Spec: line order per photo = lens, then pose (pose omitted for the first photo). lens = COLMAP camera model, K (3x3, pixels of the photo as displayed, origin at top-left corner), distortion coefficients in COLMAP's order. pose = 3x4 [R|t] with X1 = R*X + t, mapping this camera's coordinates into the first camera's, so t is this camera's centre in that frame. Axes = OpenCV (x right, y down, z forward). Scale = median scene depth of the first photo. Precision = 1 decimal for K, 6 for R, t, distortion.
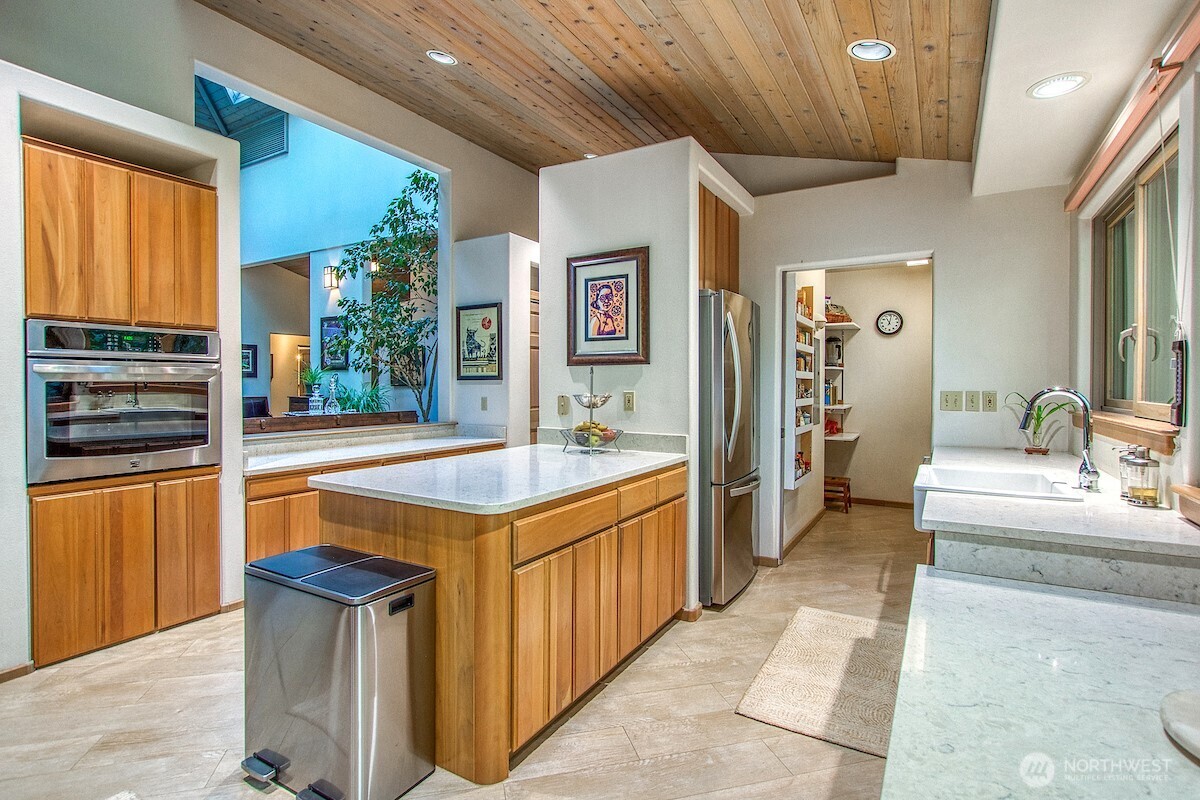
lens RADIAL K [[549.6, 0, 610.1], [0, 549.6, 387.3], [0, 0, 1]] dist [-0.014160, 0.003960]
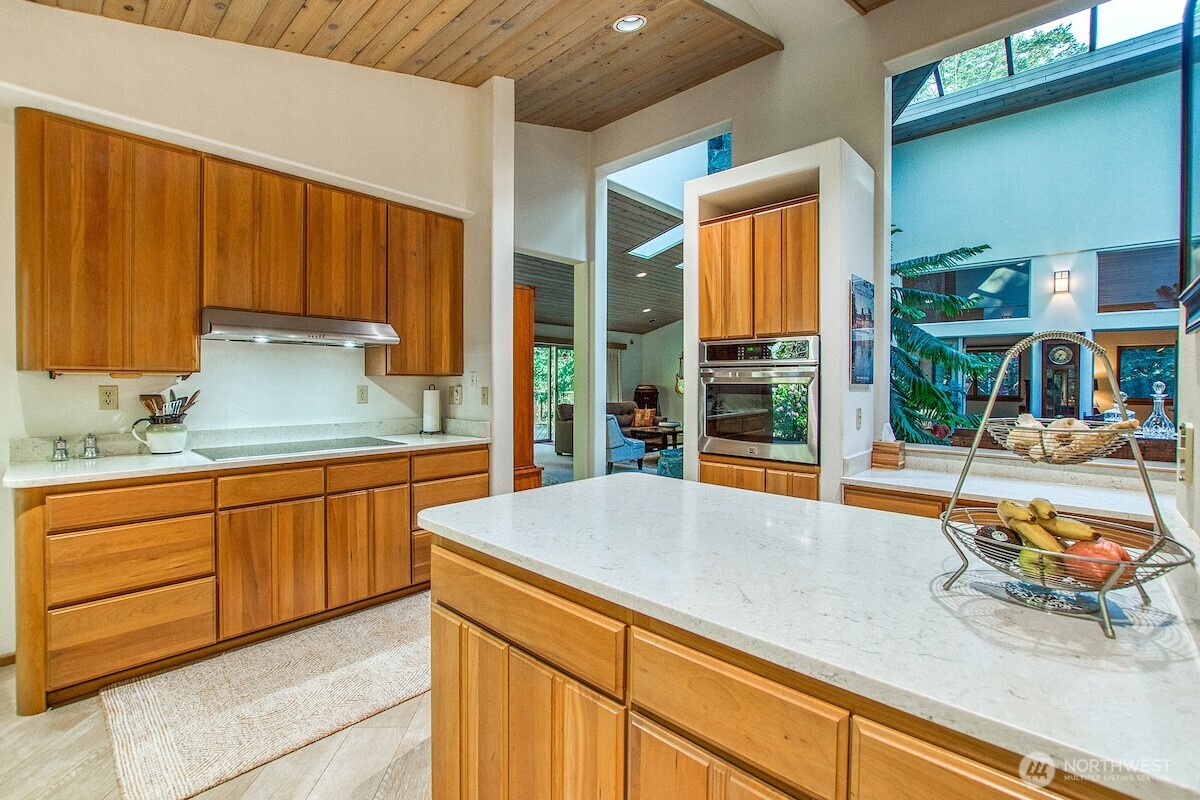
lens RADIAL K [[531.2, 0, 621.4], [0, 531.2, 390.7], [0, 0, 1]] dist [-0.021849, 0.003999]
pose [[-0.205406, 0.003956, -0.978669, 0.339426], [-0.015979, 0.999845, 0.007395, 0.000874], [0.978546, 0.017157, -0.205311, 0.883772]]
